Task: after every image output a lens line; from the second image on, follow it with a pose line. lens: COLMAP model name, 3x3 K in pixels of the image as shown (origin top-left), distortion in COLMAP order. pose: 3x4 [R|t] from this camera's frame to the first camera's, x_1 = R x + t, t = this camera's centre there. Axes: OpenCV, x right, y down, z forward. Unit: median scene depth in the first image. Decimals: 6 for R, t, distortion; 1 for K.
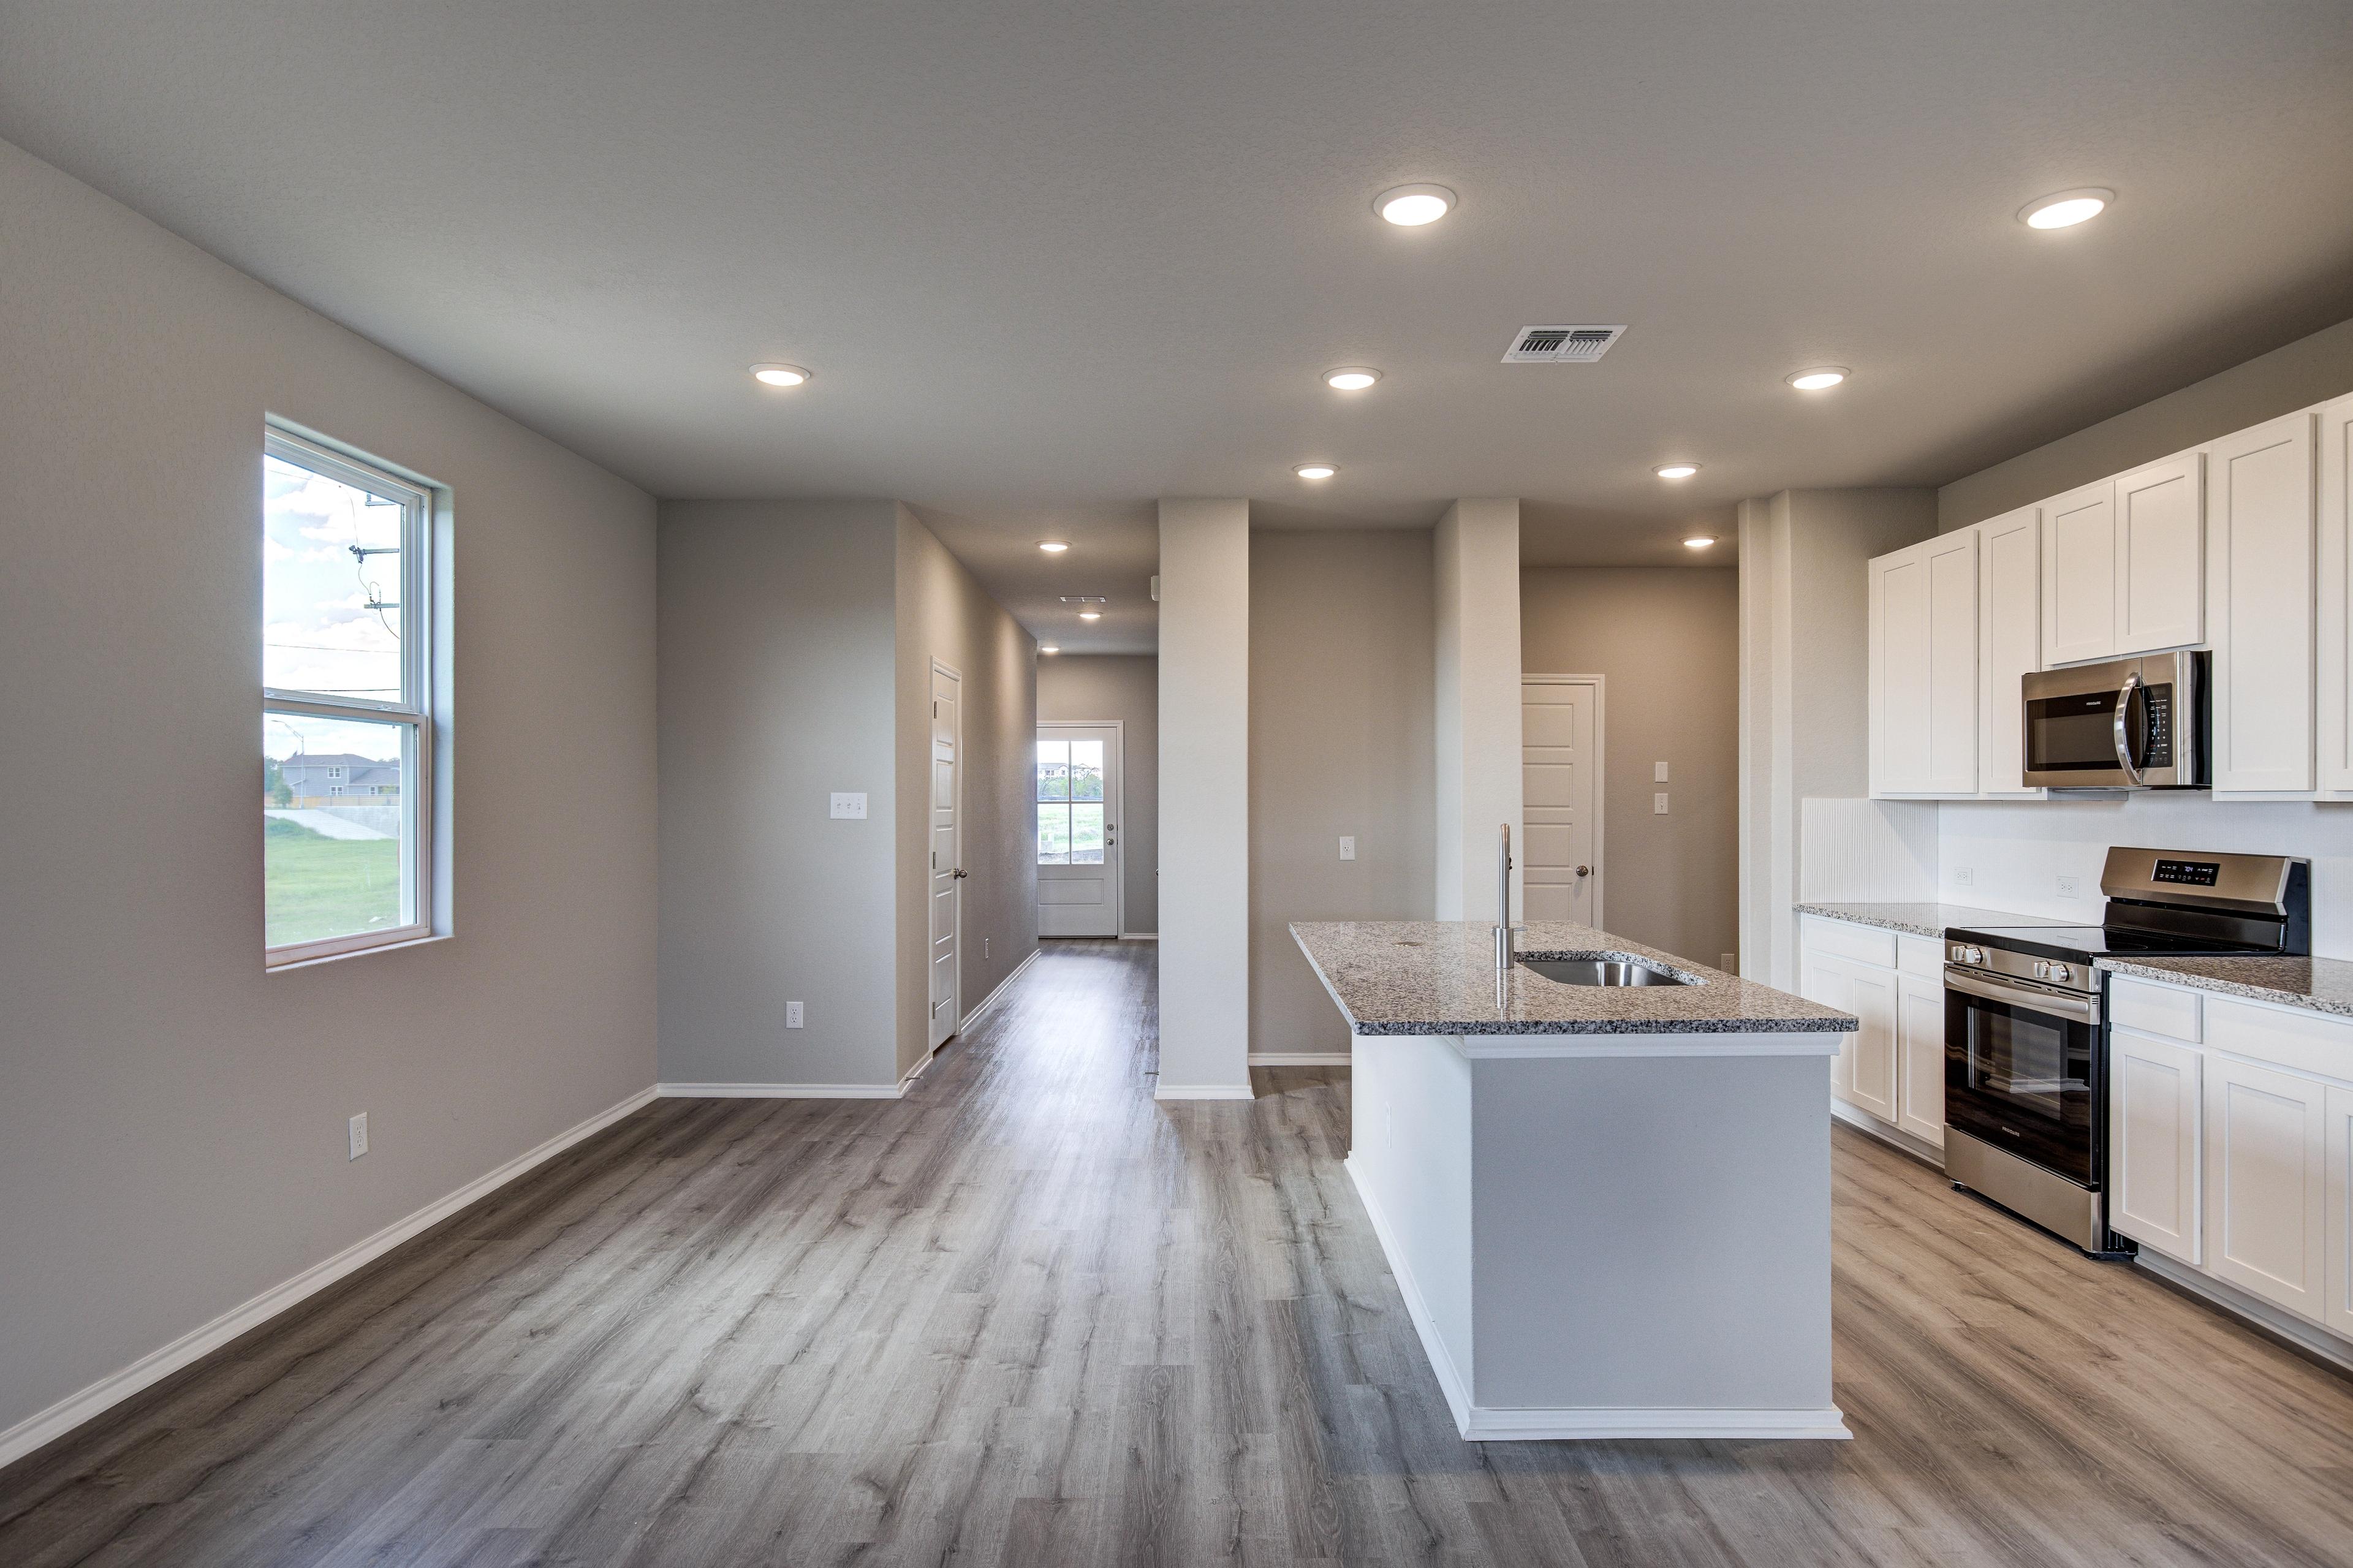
lens RADIAL K [[1301.4, 0, 1186.4], [0, 1301.4, 795.0], [0, 0, 1]] dist [-0.014953, -0.001549]
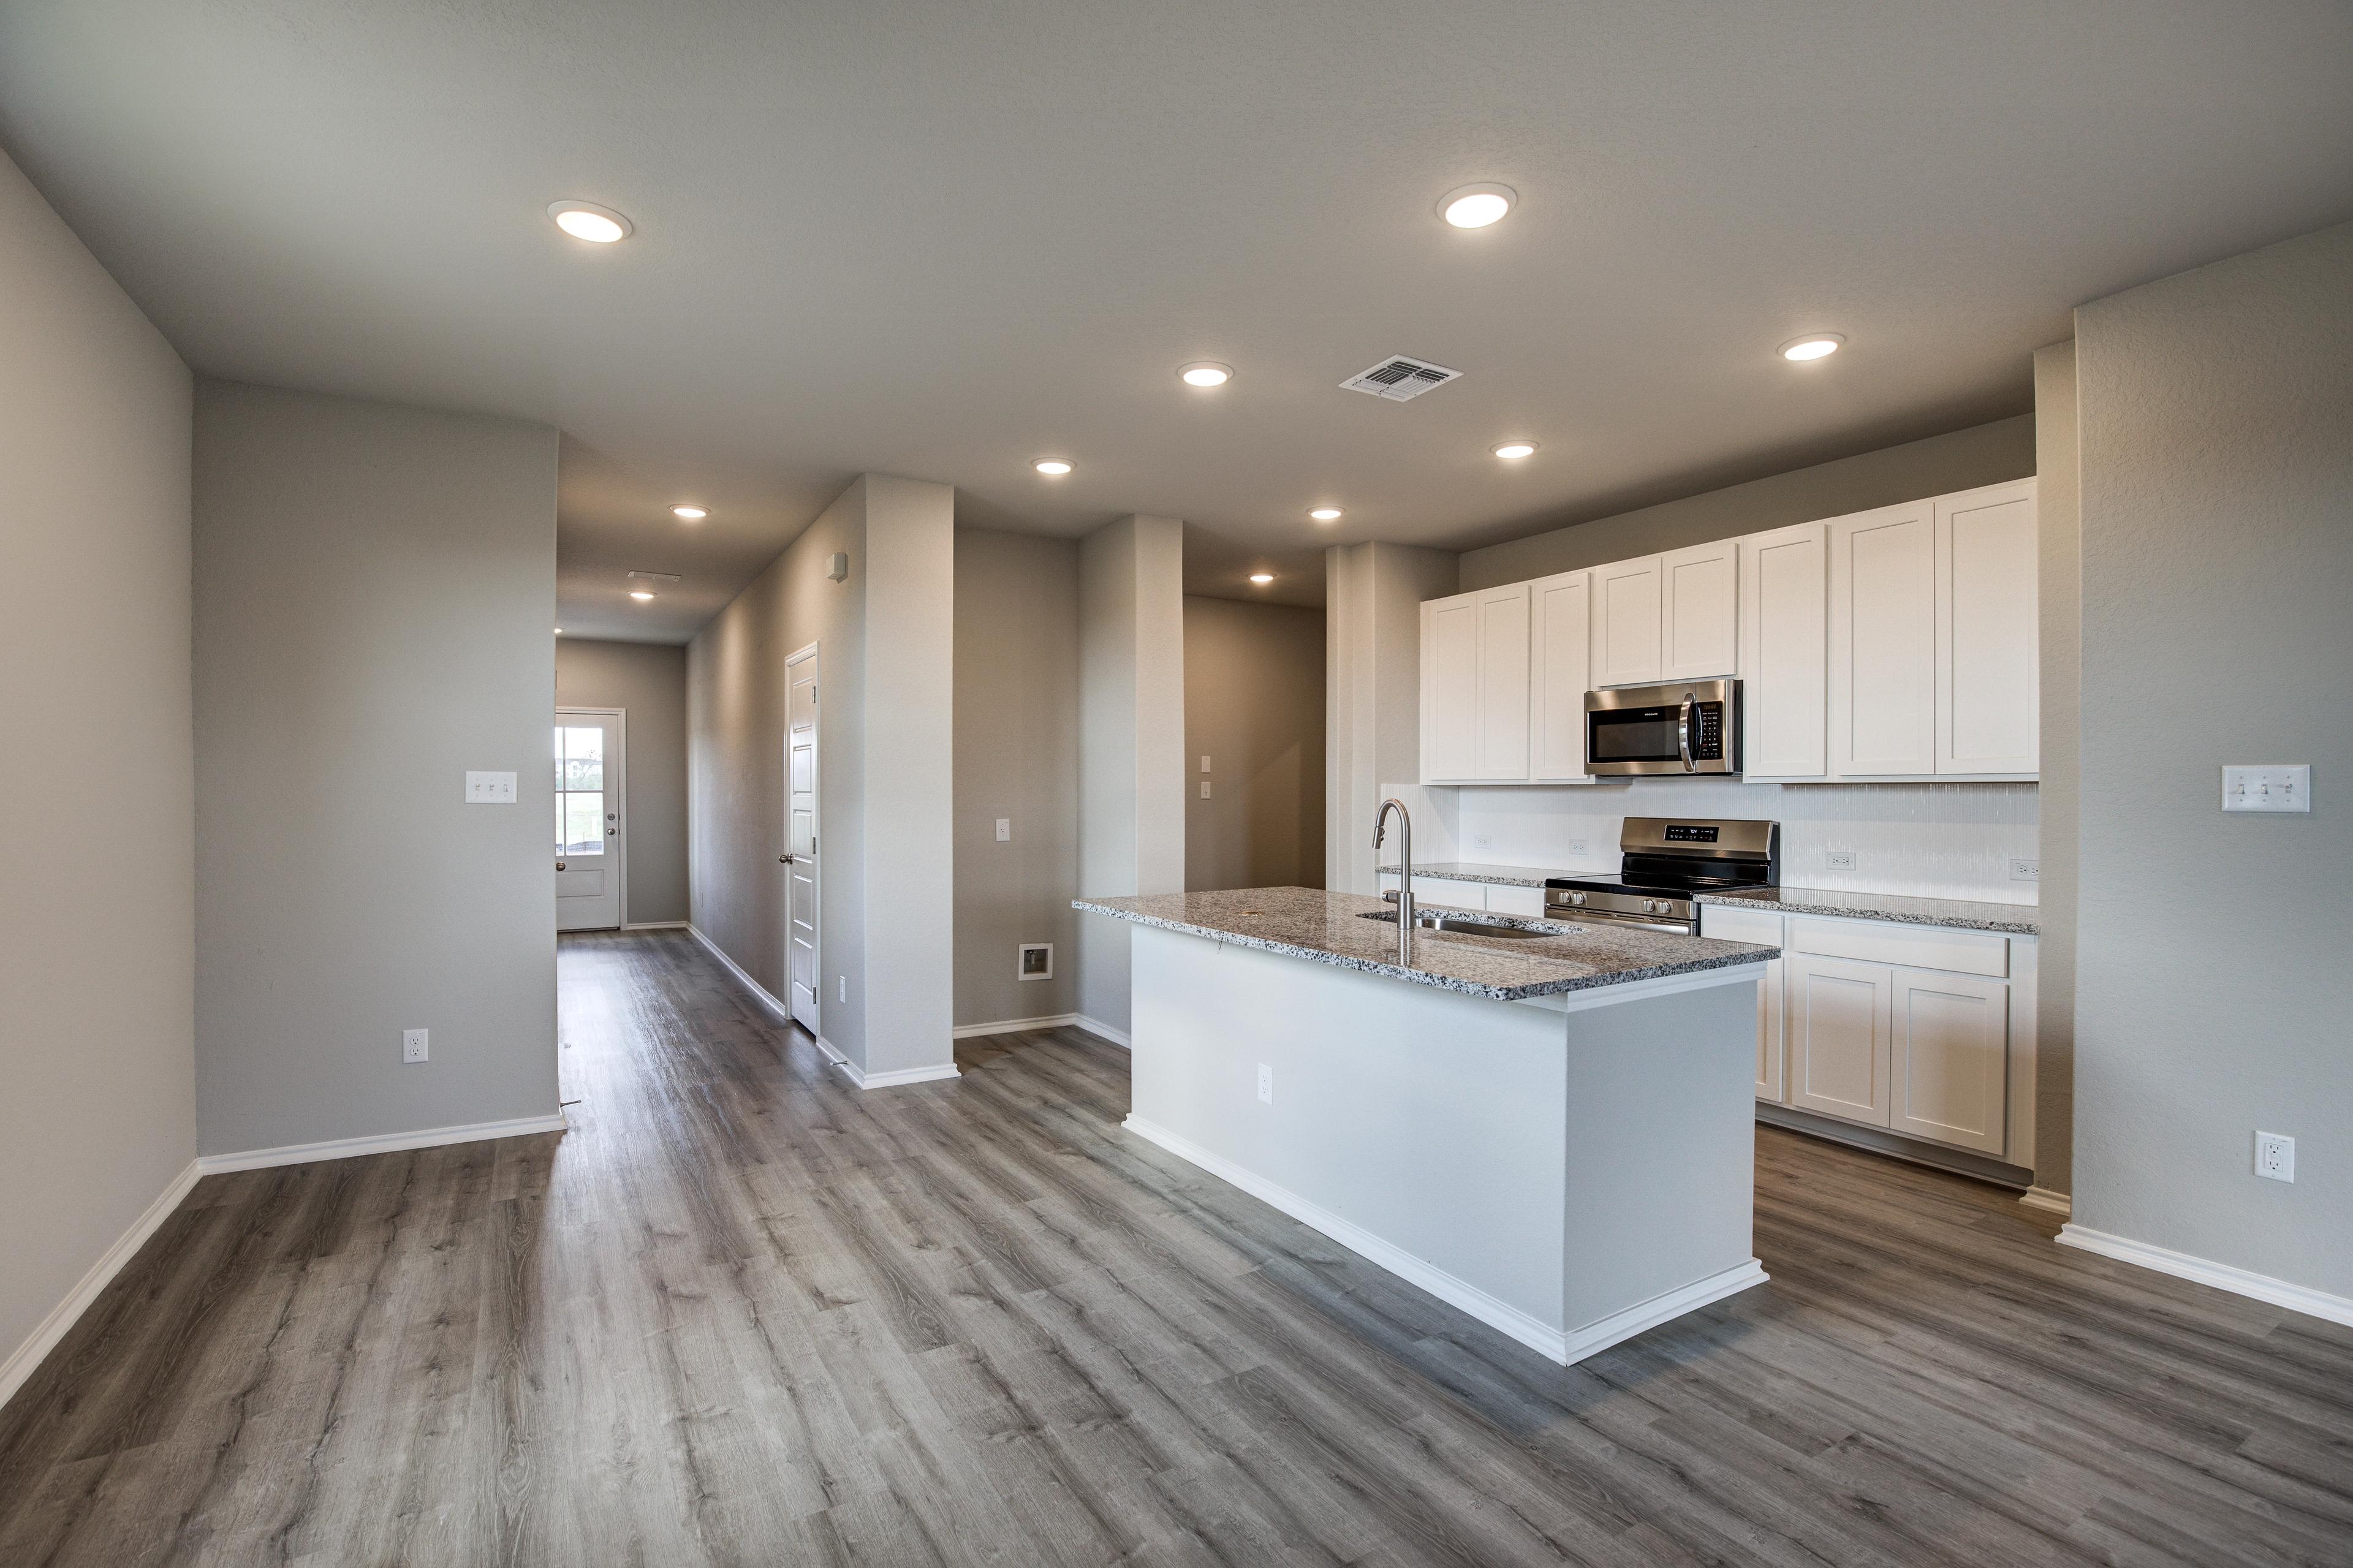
lens RADIAL K [[1075.6, 0, 1183.5], [0, 1075.6, 802.2], [0, 0, 1]] dist [-0.036260, 0.007341]
pose [[0.852727, -0.003234, 0.522347, -0.352889], [-0.002469, 0.999945, 0.010221, 0.014540], [-0.522351, -0.010006, 0.852672, 0.286726]]
